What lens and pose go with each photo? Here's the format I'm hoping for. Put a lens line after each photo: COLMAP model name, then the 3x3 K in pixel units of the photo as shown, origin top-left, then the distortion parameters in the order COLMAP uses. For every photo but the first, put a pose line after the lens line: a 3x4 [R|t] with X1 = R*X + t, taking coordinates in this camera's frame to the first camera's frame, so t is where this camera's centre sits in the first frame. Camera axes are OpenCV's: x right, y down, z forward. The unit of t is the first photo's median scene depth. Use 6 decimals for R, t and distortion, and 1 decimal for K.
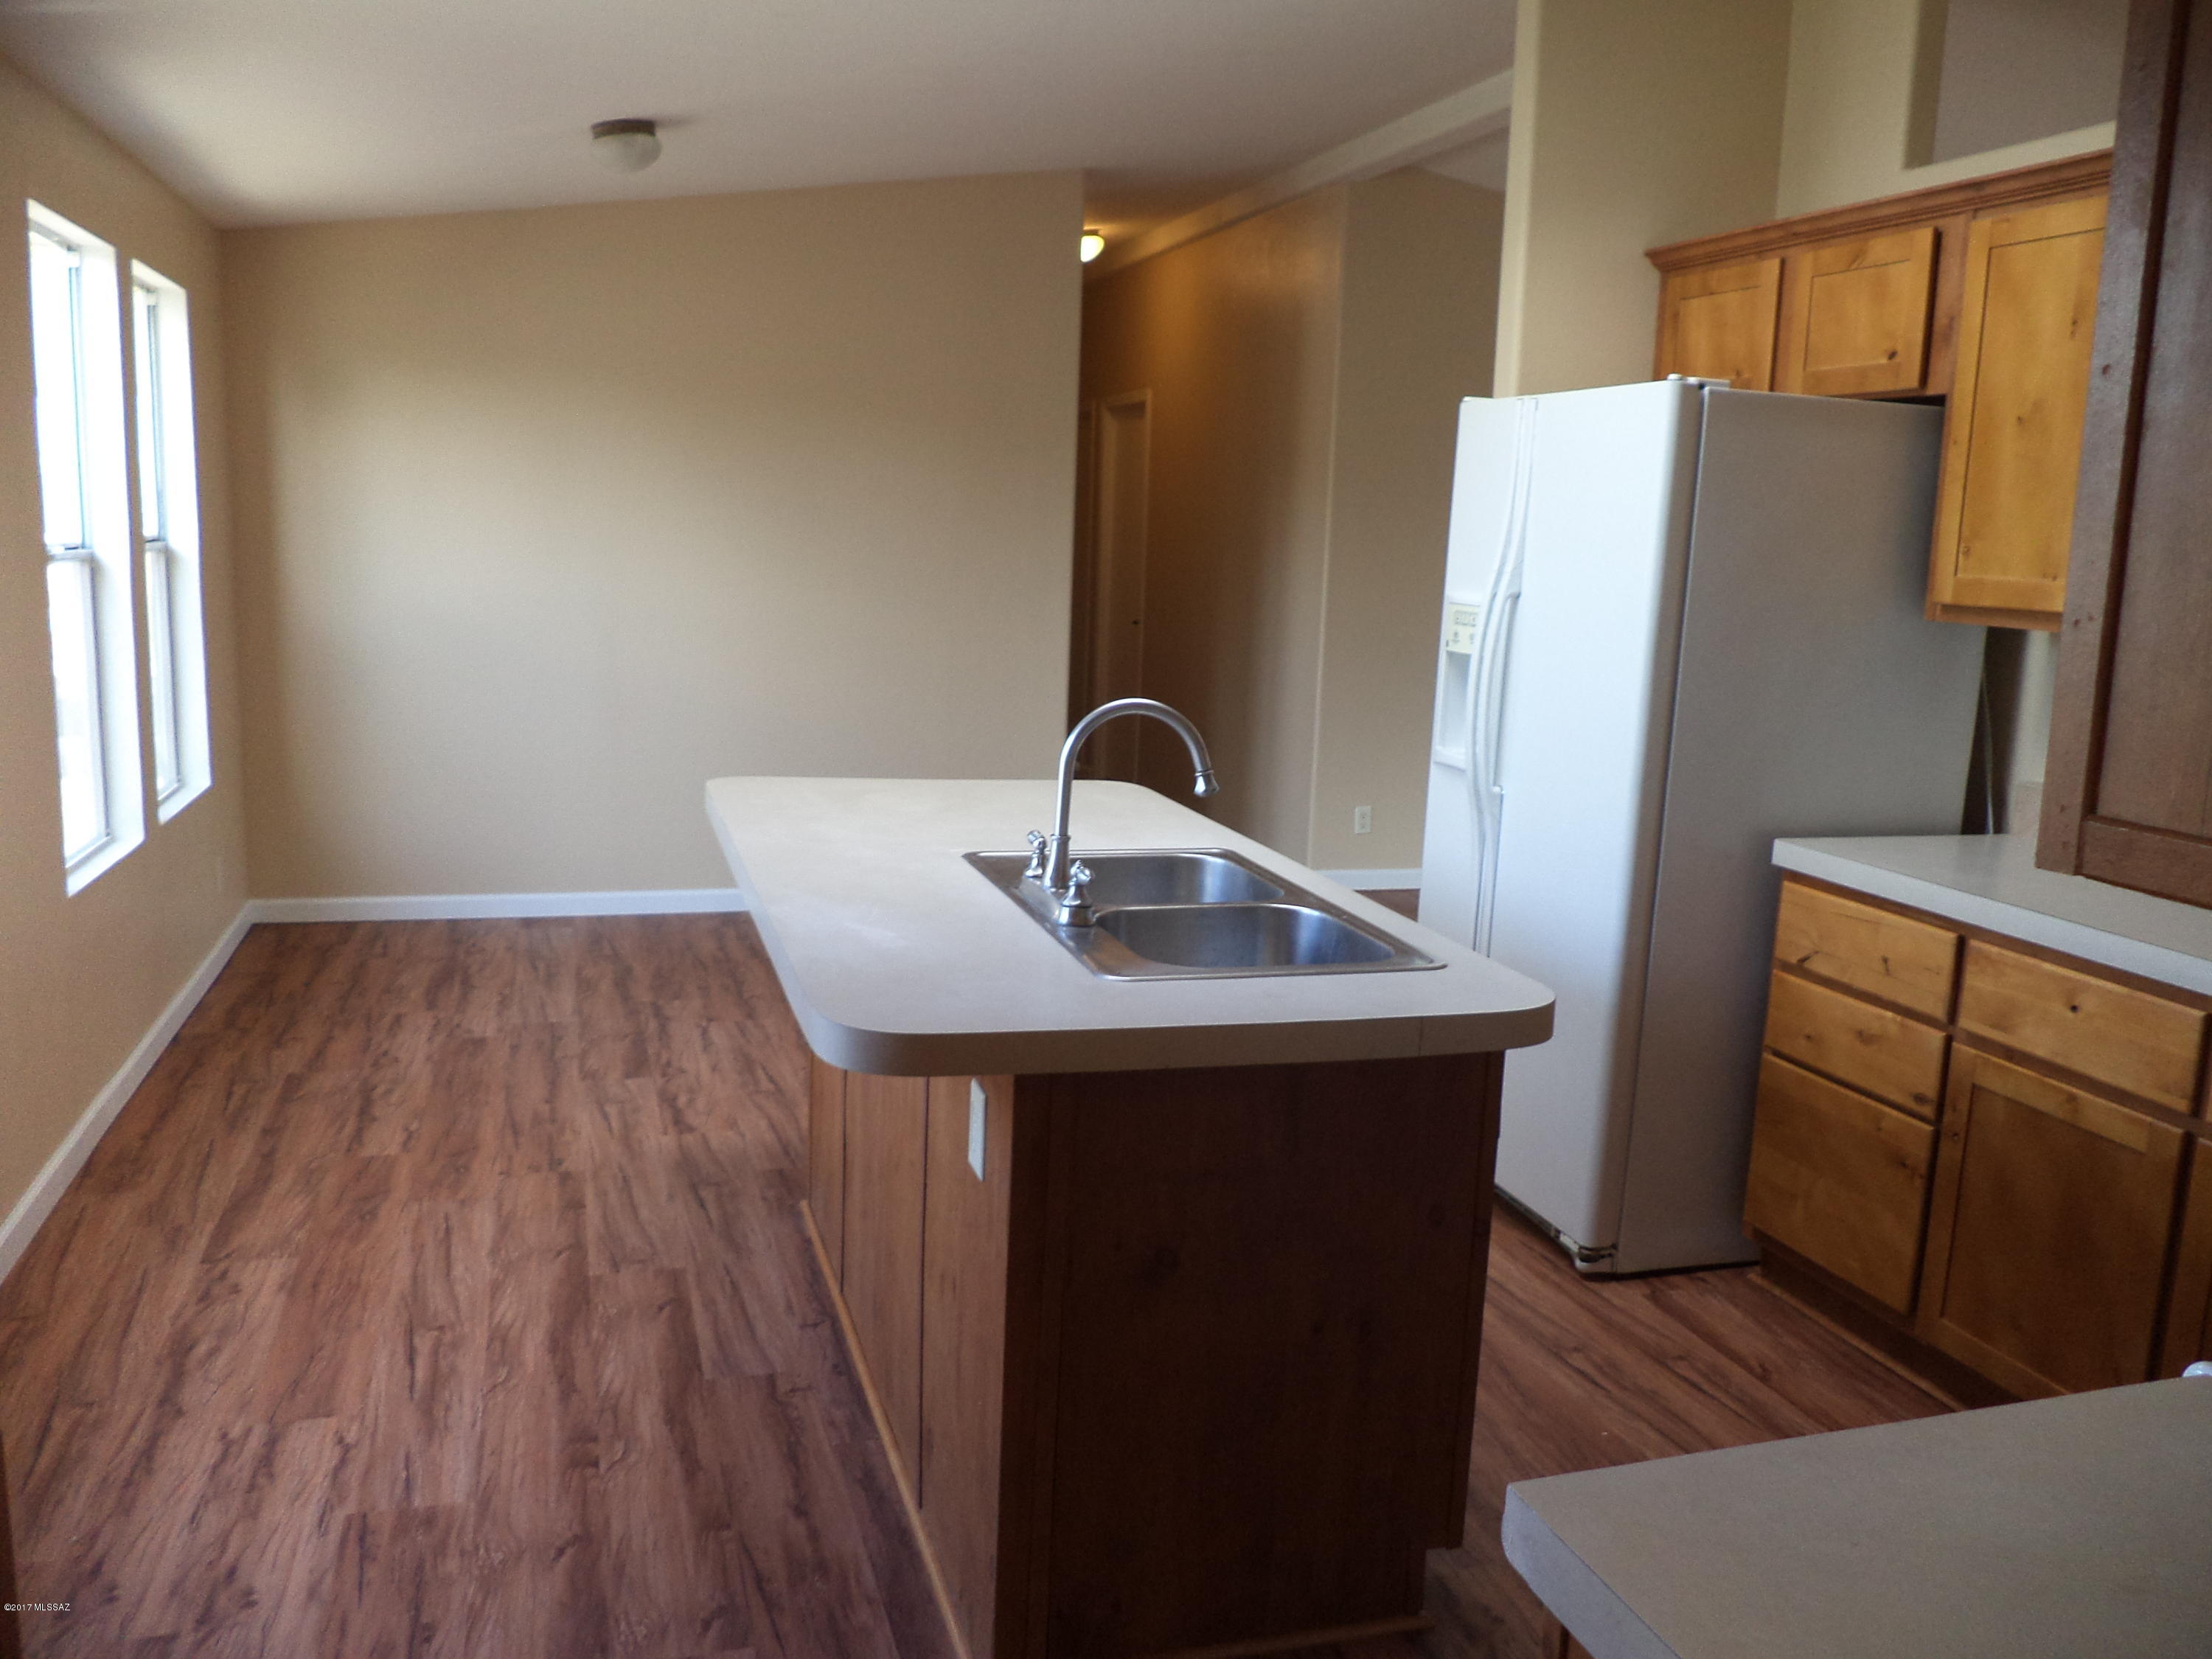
lens RADIAL K [[1775.9, 0, 1106.0], [0, 1775.9, 829.5], [0, 0, 1]] dist [-0.021006, -0.010889]
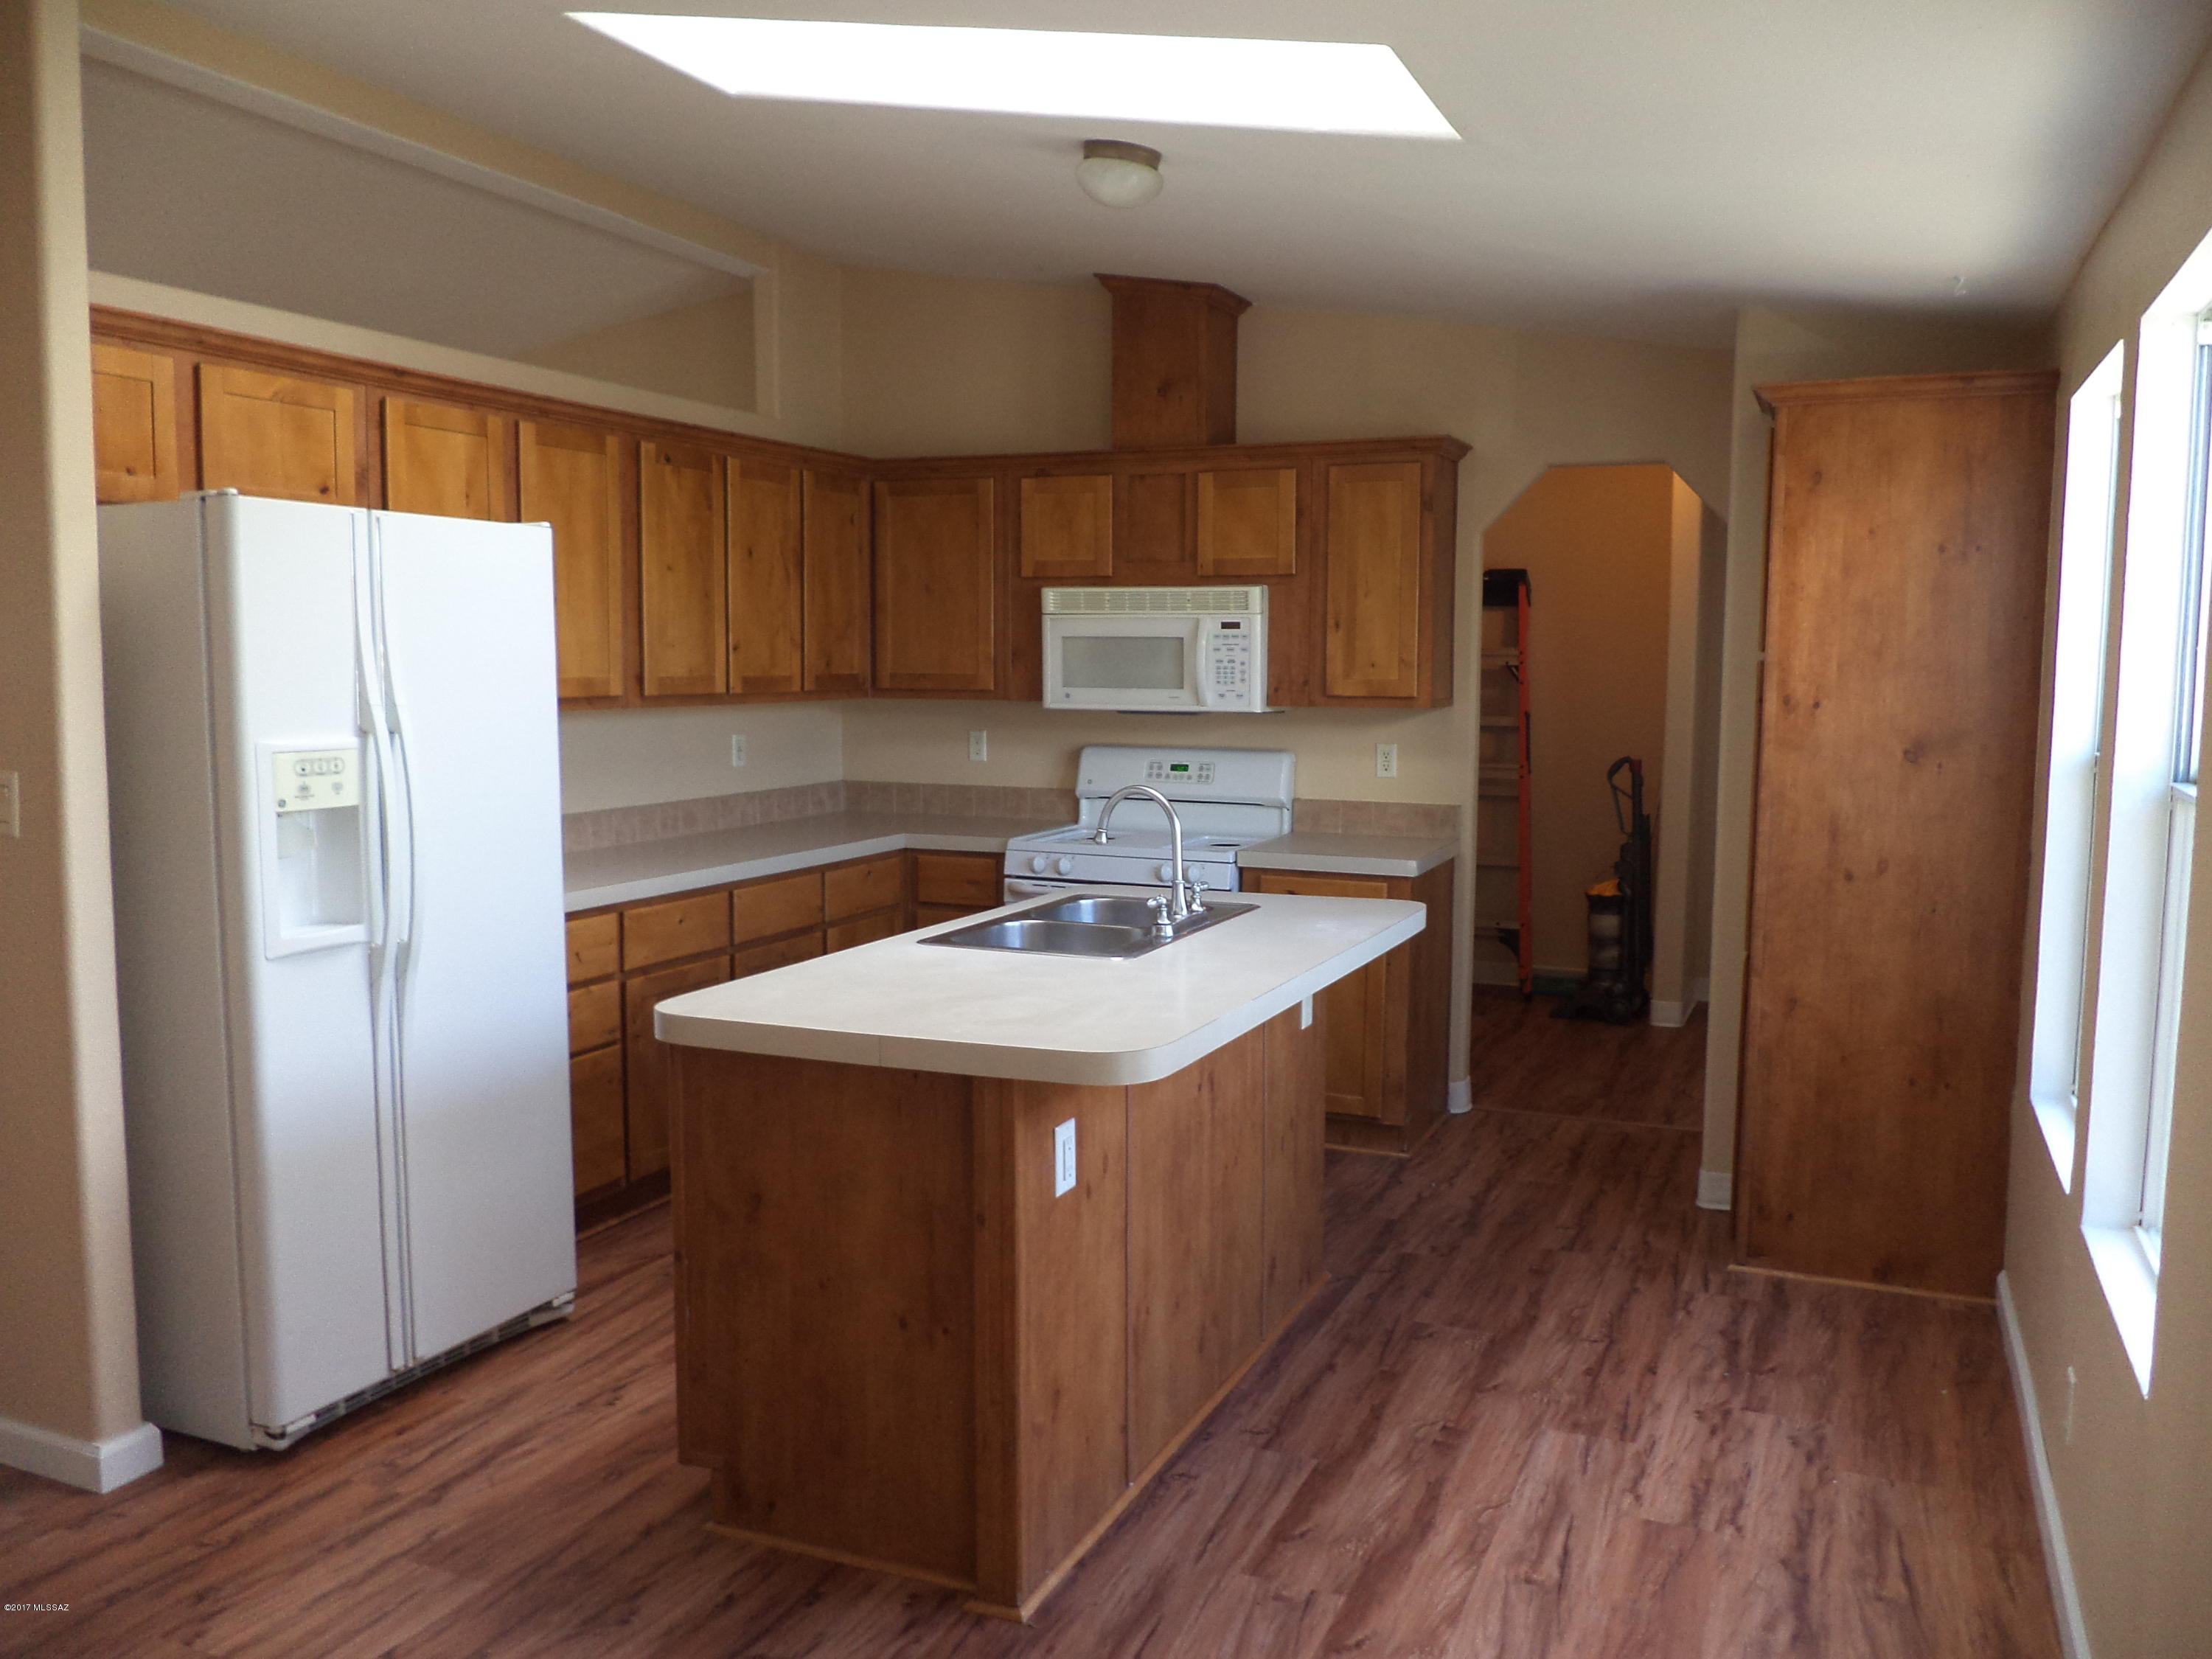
lens RADIAL K [[1775.9, 0, 1106.0], [0, 1775.9, 829.5], [0, 0, 1]] dist [-0.021006, -0.010889]
pose [[-0.763219, -0.107075, 0.637206, -0.833339], [0.072334, 0.965816, 0.248933, -0.373078], [-0.642078, 0.236082, -0.729384, 1.905432]]
